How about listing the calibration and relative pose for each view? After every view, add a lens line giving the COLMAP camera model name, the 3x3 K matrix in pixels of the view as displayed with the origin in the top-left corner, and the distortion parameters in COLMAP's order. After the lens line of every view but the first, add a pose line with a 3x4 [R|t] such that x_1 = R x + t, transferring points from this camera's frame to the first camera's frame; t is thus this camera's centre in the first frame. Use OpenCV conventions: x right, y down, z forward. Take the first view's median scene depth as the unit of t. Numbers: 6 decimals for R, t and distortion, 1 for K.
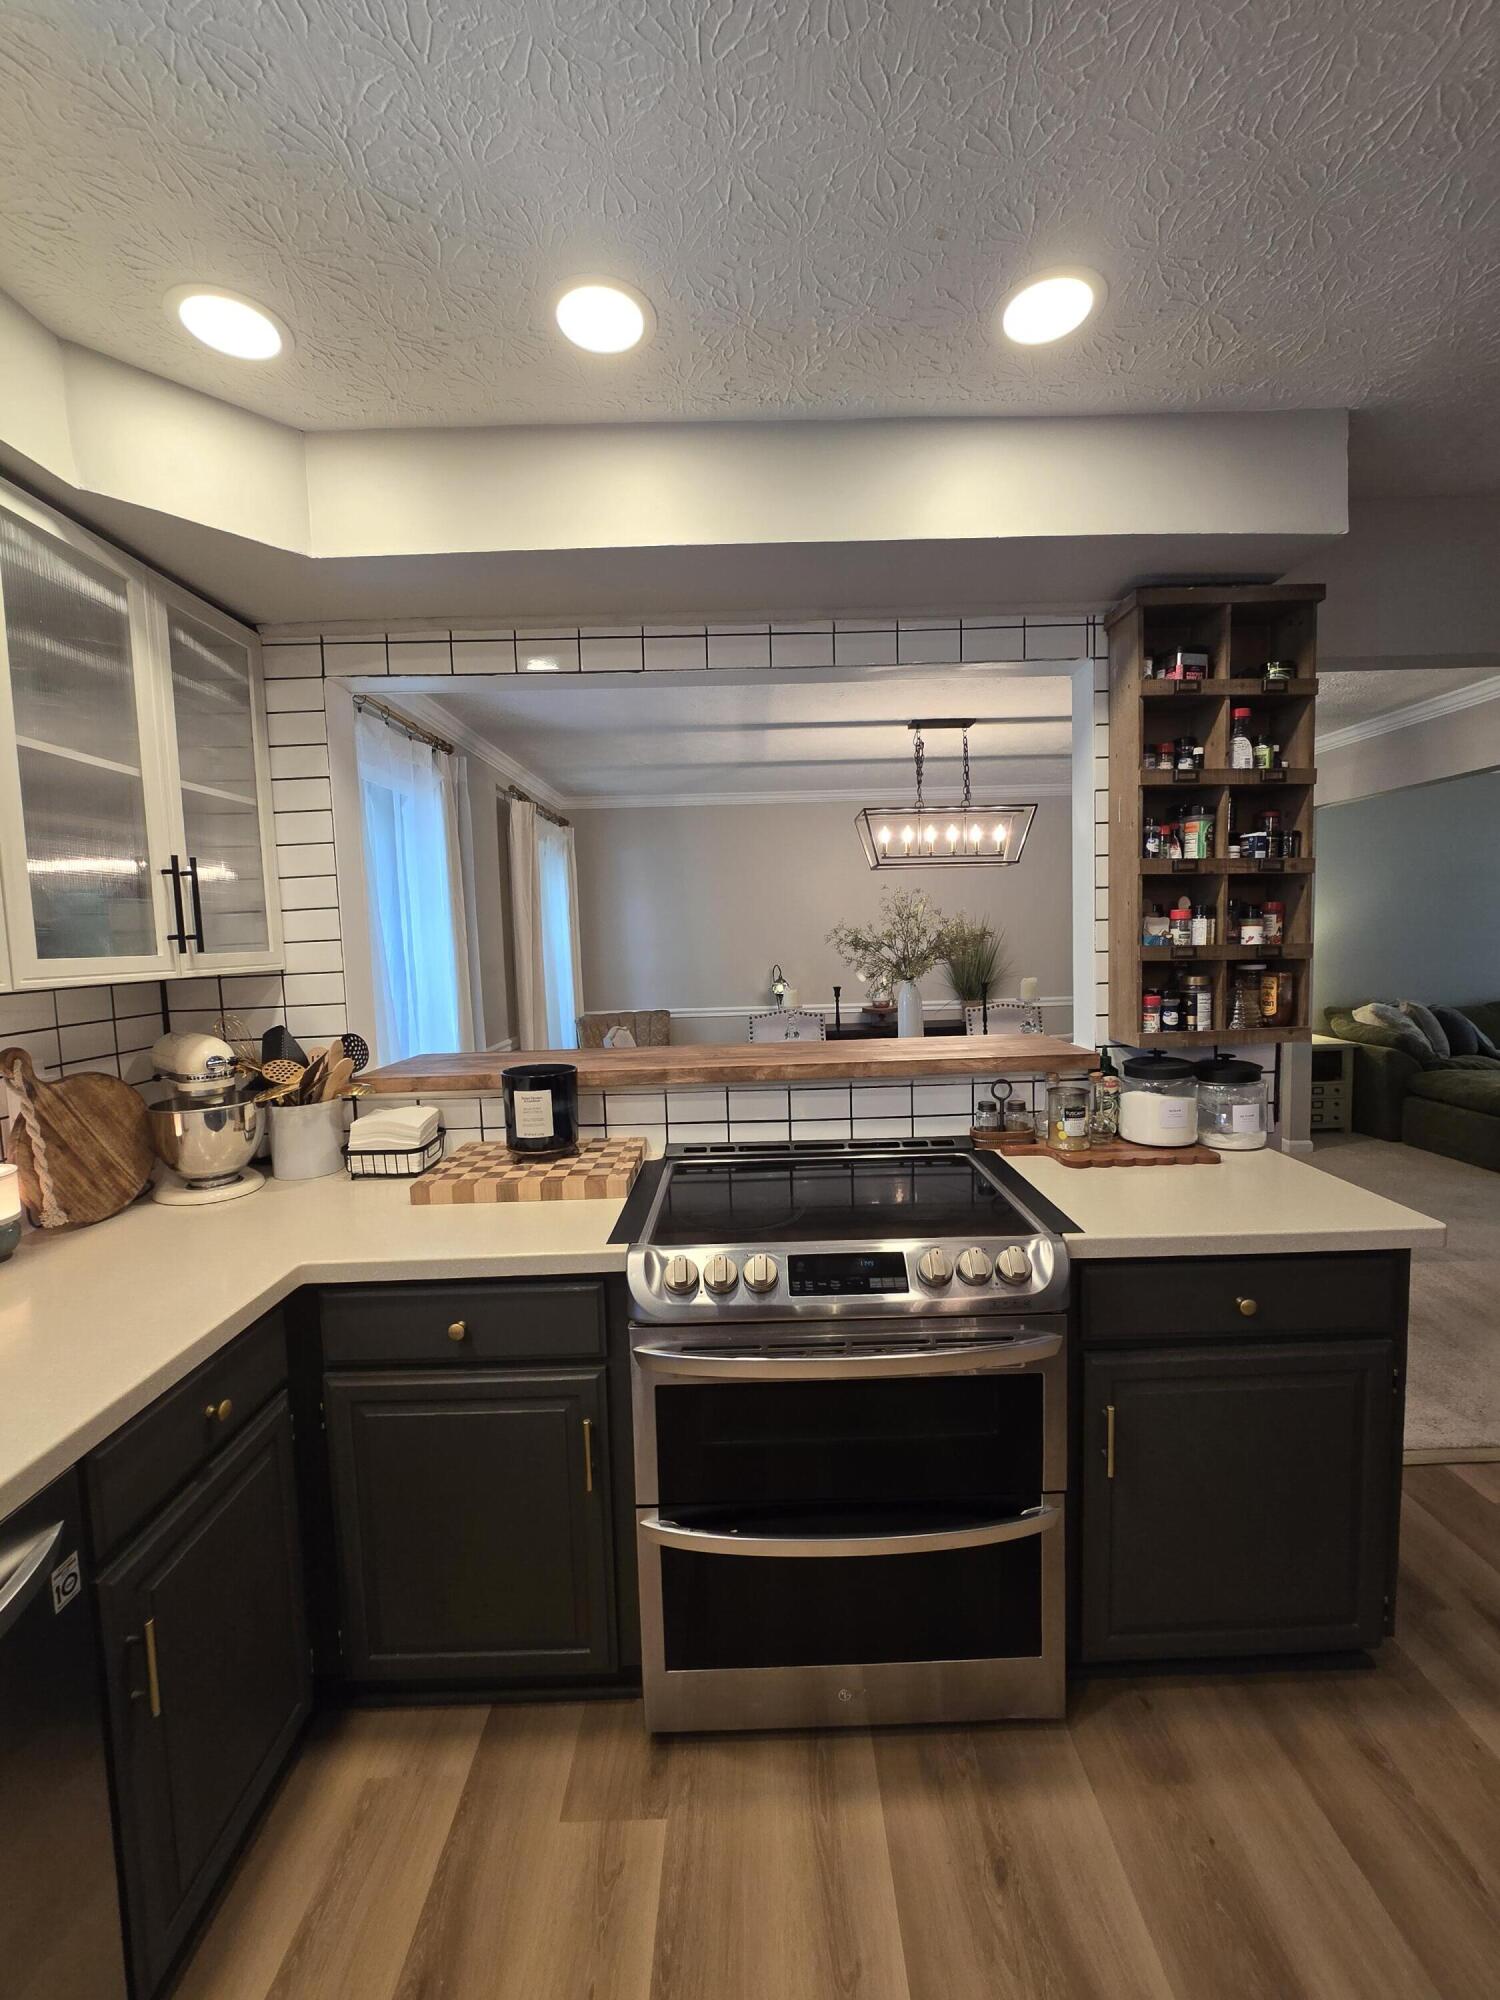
lens RADIAL K [[809.8, 0, 750.0], [0, 809.8, 1000.0], [0, 0, 1]] dist [-0.000539, 0.000080]
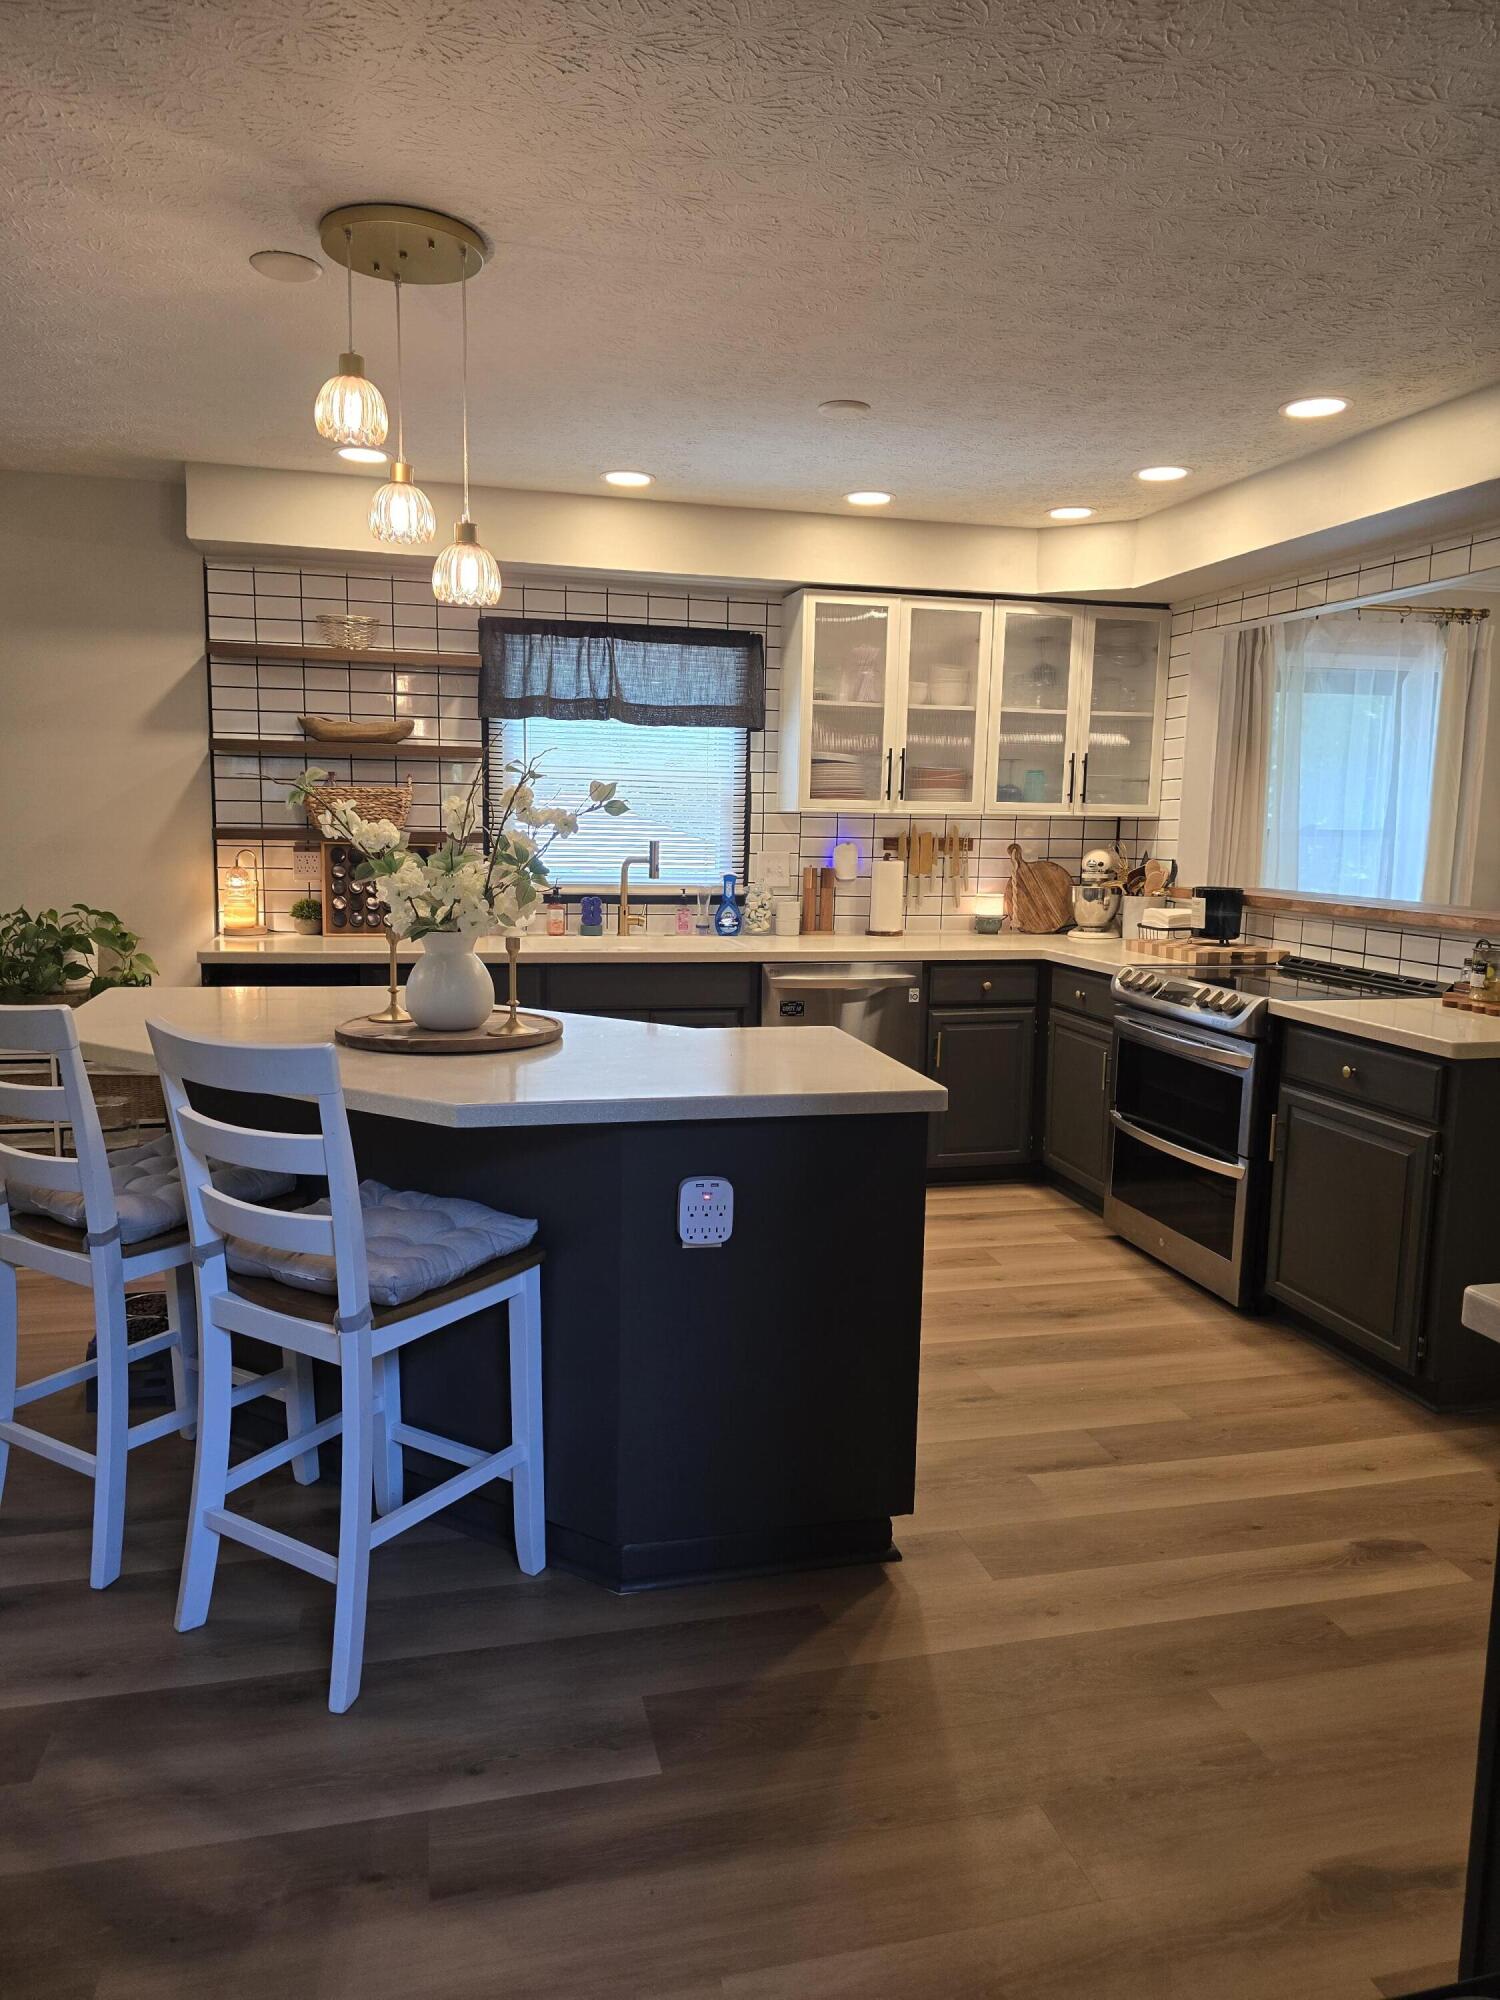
lens RADIAL K [[1344.2, 0, 750.0], [0, 1344.2, 1000.0], [0, 0, 1]] dist [0.001609, 0.001629]
pose [[0.237151, 0.167874, -0.956858, 2.451037], [-0.101718, 0.983833, 0.147397, 0.012130], [0.966133, 0.062375, 0.250393, -0.576786]]
